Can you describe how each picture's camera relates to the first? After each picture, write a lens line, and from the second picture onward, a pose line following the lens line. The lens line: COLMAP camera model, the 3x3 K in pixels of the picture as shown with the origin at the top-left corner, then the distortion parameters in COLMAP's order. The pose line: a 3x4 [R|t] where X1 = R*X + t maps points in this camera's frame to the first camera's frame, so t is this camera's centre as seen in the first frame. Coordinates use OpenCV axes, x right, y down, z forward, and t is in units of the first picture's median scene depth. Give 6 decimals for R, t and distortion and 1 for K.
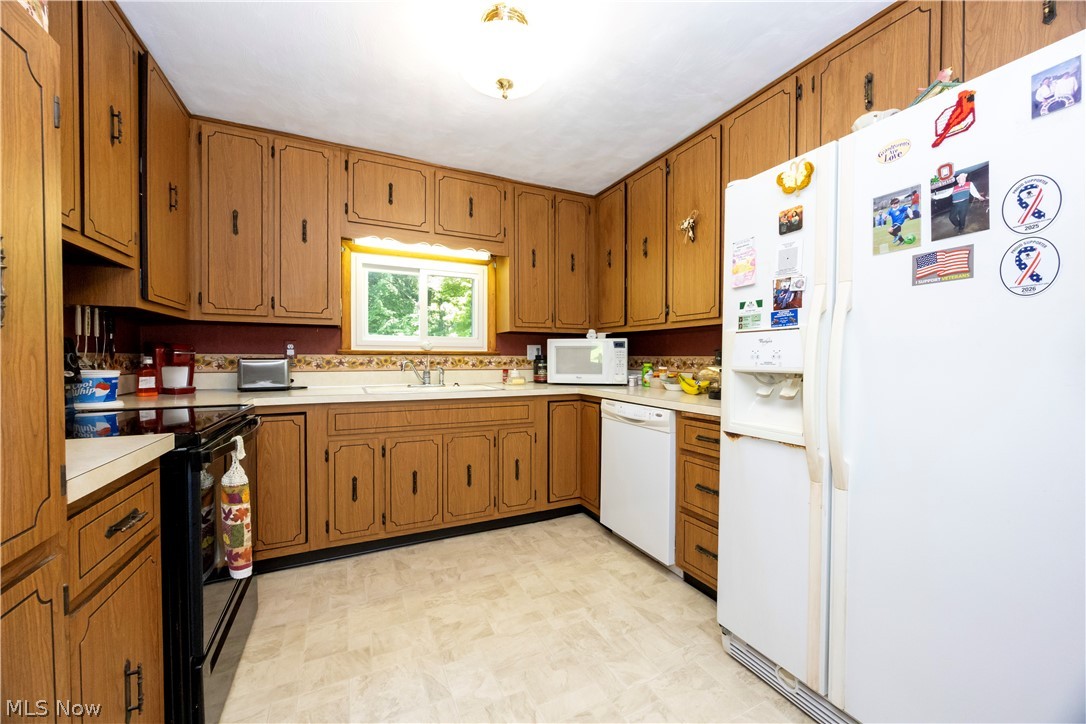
lens RADIAL K [[415.7, 0, 541.0], [0, 415.7, 364.8], [0, 0, 1]] dist [-0.006241, 0.000698]
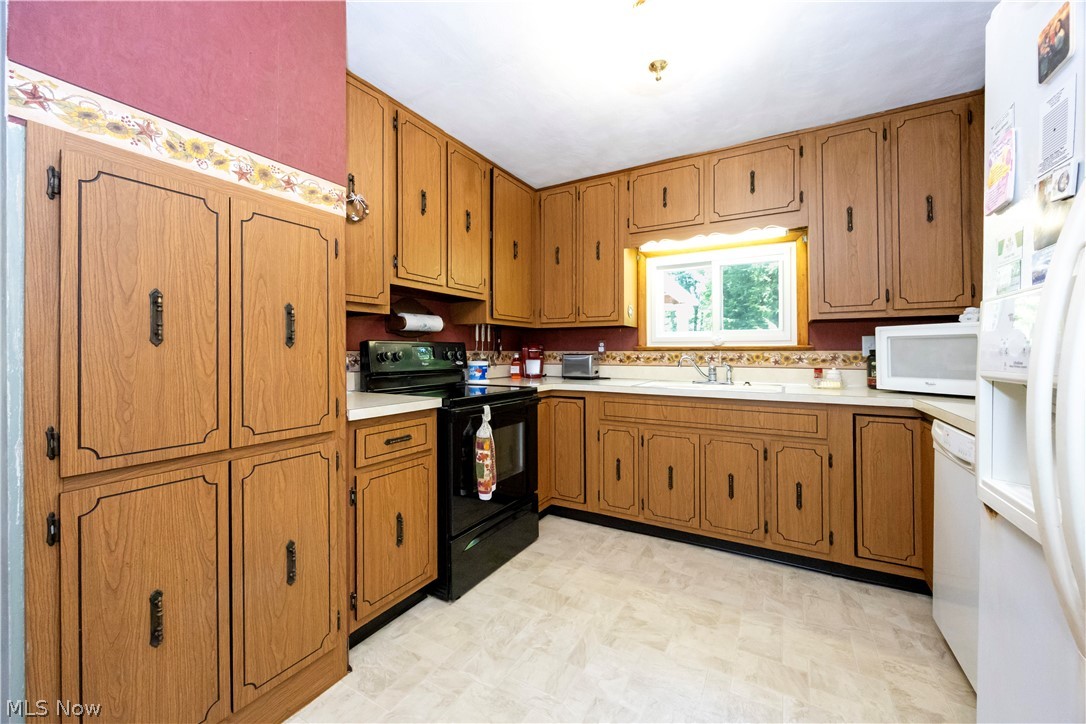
lens RADIAL K [[415.7, 0, 539.9], [0, 415.7, 353.0], [0, 0, 1]] dist [-0.006241, 0.000698]
pose [[0.561286, -0.002139, -0.827619, 0.340303], [-0.012919, 0.999852, -0.011346, -0.003013], [0.827521, 0.017060, 0.561176, 0.163002]]
